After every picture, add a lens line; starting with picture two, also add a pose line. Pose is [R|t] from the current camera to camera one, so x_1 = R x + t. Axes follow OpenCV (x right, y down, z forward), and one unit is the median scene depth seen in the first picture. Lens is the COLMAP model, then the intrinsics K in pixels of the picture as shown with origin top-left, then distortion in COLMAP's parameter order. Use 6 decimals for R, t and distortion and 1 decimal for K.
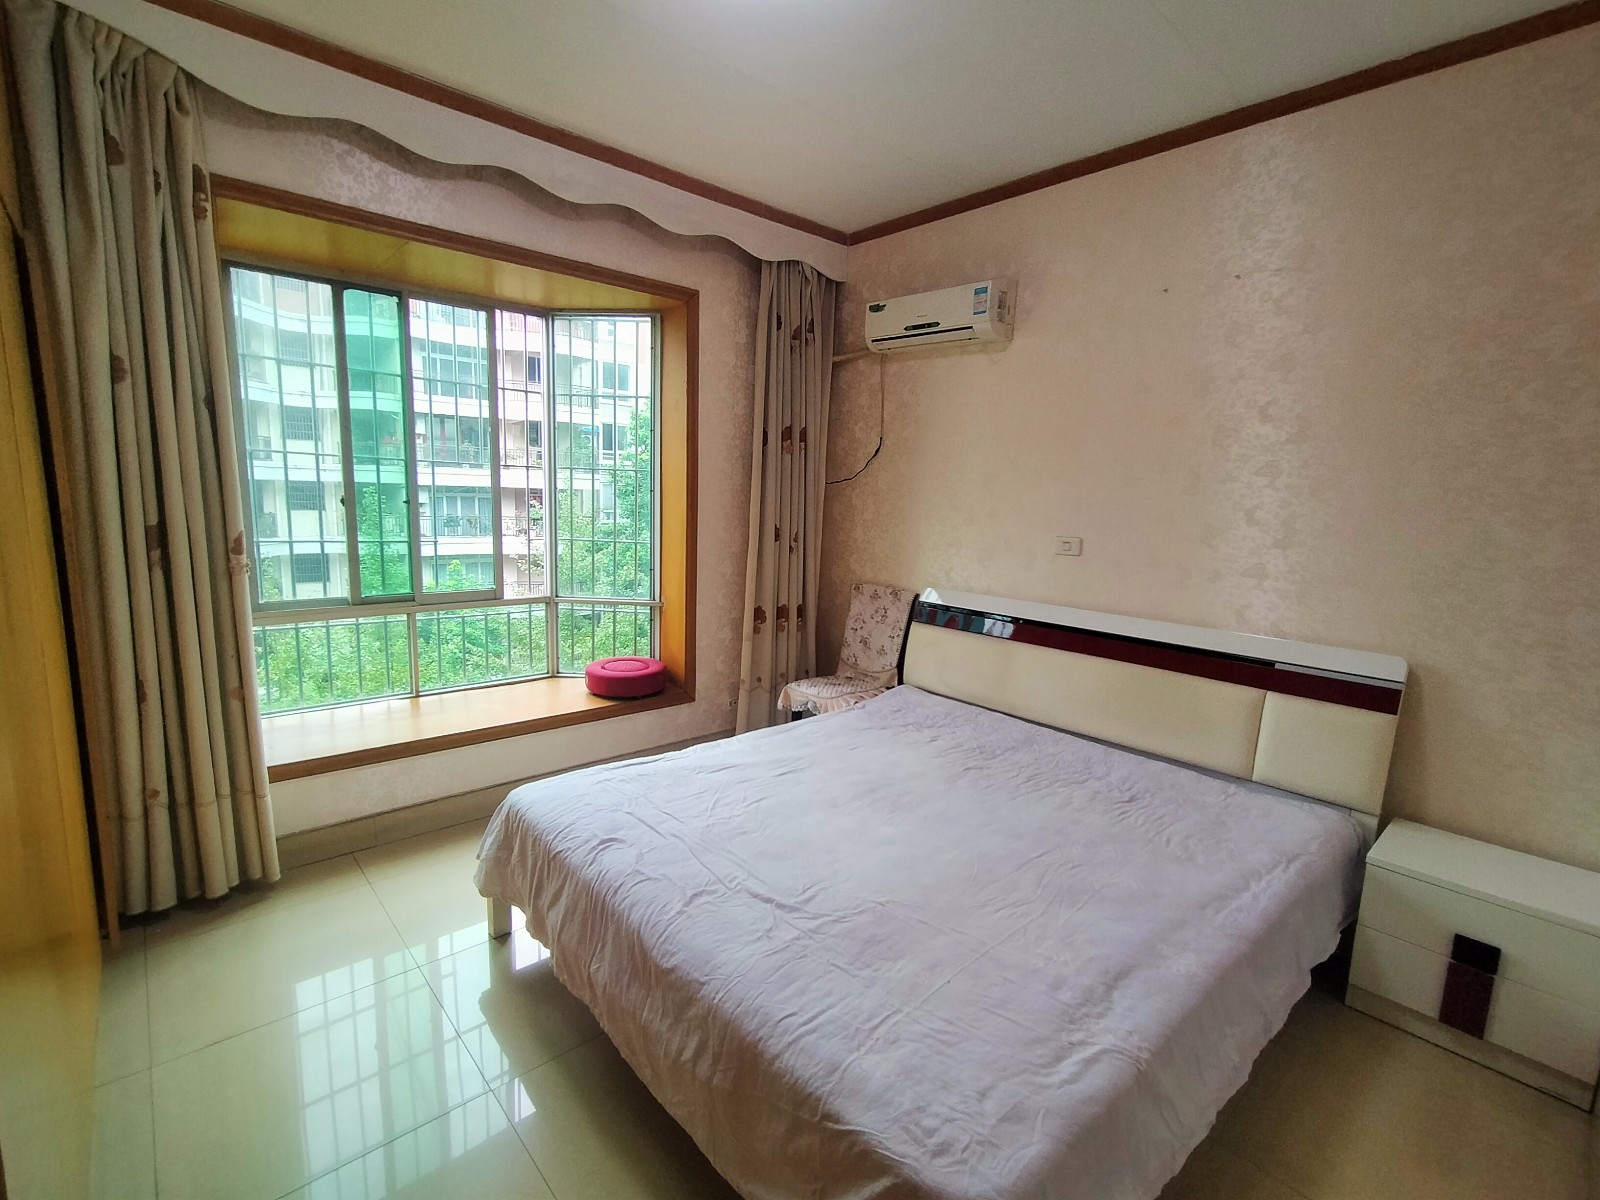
lens RADIAL K [[734.7, 0, 811.6], [0, 734.7, 601.3], [0, 0, 1]] dist [0.002161, 0.000475]
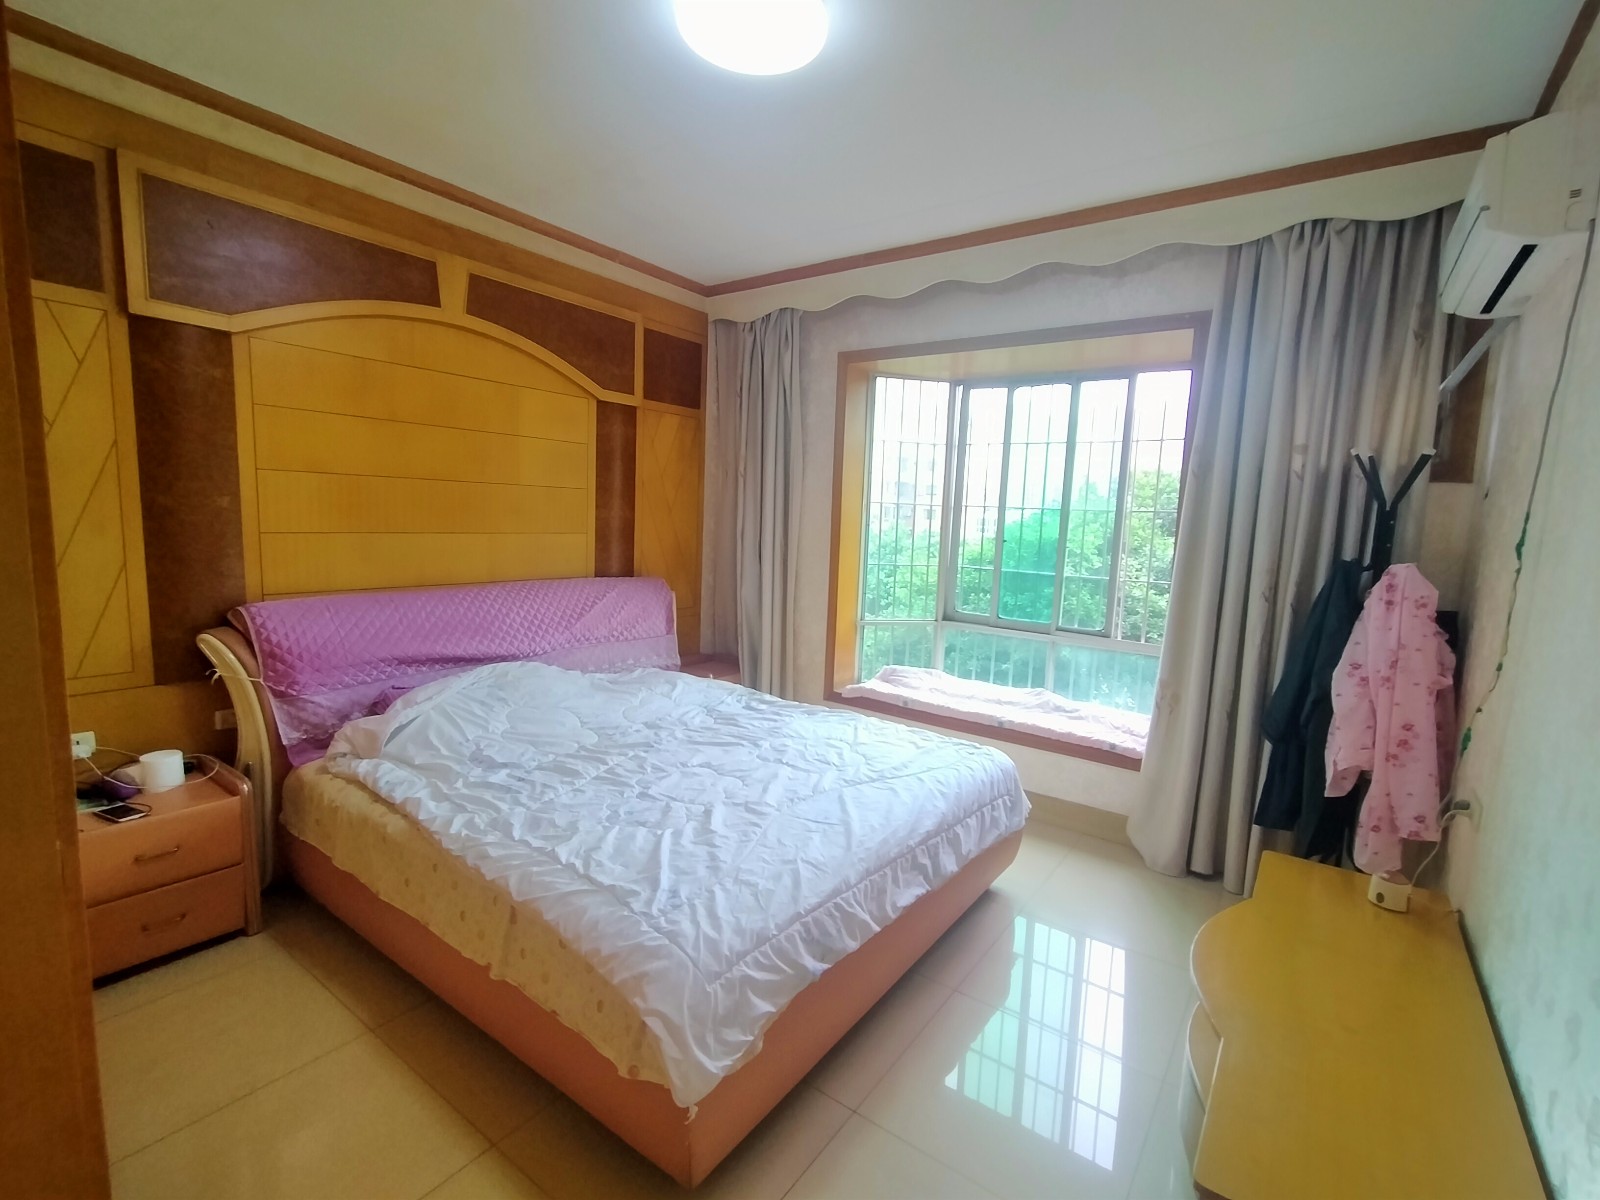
lens RADIAL K [[734.7, 0, 811.6], [0, 734.7, 601.3], [0, 0, 1]] dist [0.002161, 0.000475]
pose [[0.201408, 0.085627, -0.975758, 0.688217], [-0.194313, 0.979866, 0.045879, -0.024826], [0.960040, 0.180362, 0.213991, 0.431818]]
